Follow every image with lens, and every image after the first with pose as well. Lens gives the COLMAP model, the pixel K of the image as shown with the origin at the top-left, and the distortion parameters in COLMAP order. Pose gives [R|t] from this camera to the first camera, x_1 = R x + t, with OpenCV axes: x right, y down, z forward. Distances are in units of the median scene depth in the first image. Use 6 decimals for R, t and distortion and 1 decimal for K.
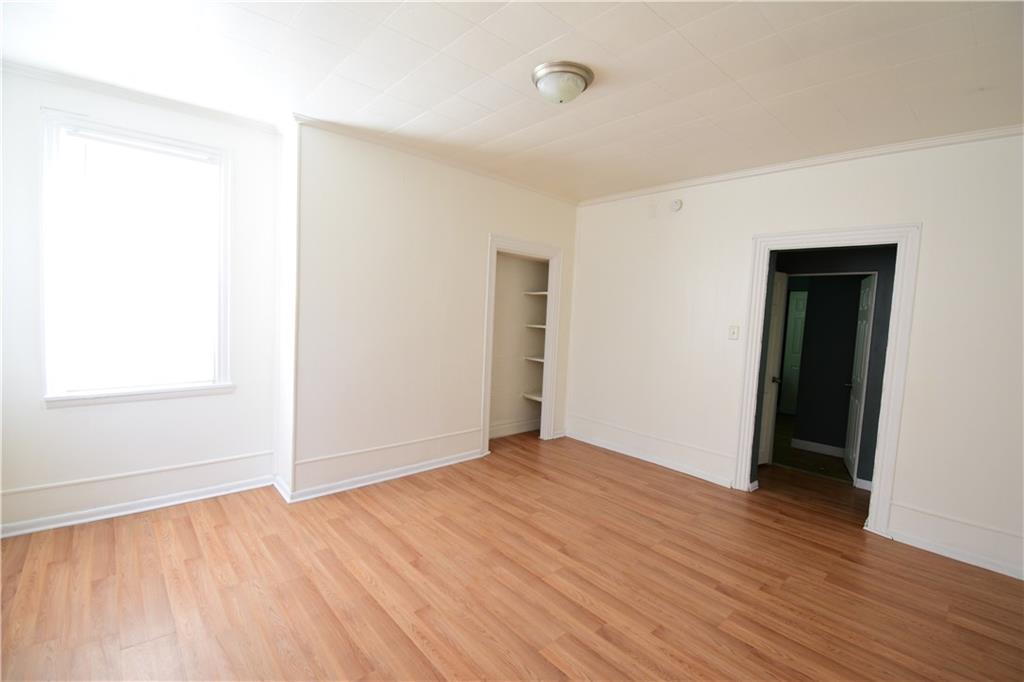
lens RADIAL K [[451.1, 0, 510.8], [0, 451.1, 342.7], [0, 0, 1]] dist [0.001455, -0.019913]
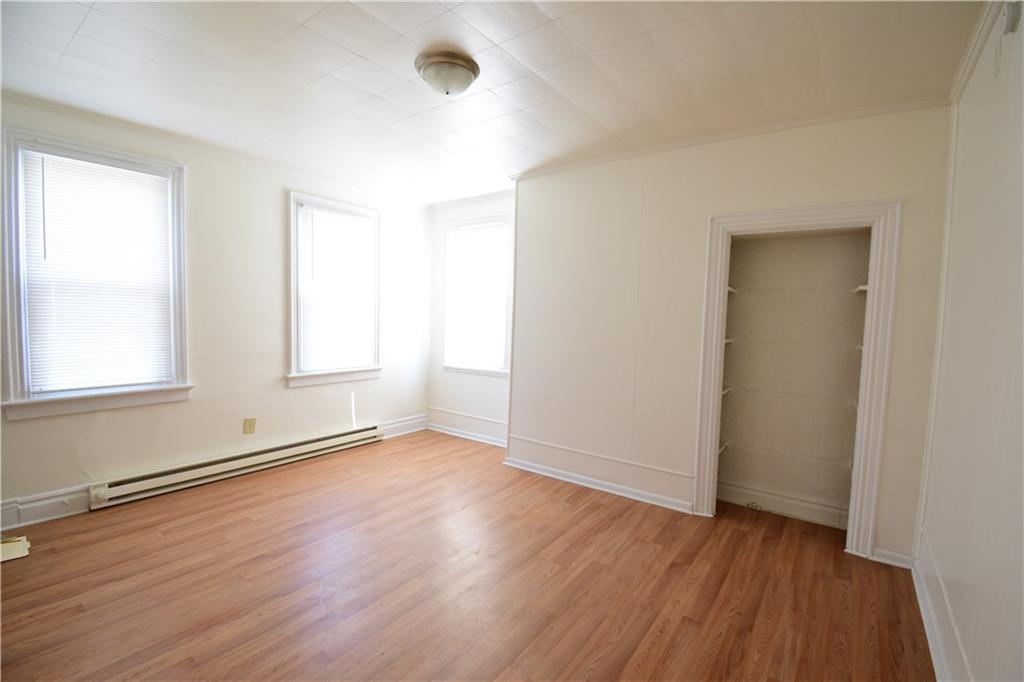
lens RADIAL K [[451.8, 0, 512.0], [0, 451.8, 341.0], [0, 0, 1]] dist [0.001326, -0.020899]
pose [[0.192002, 0.022698, -0.981132, 0.733608], [-0.081309, 0.996663, 0.007146, -0.018228], [0.978021, 0.078403, 0.193207, 0.651014]]
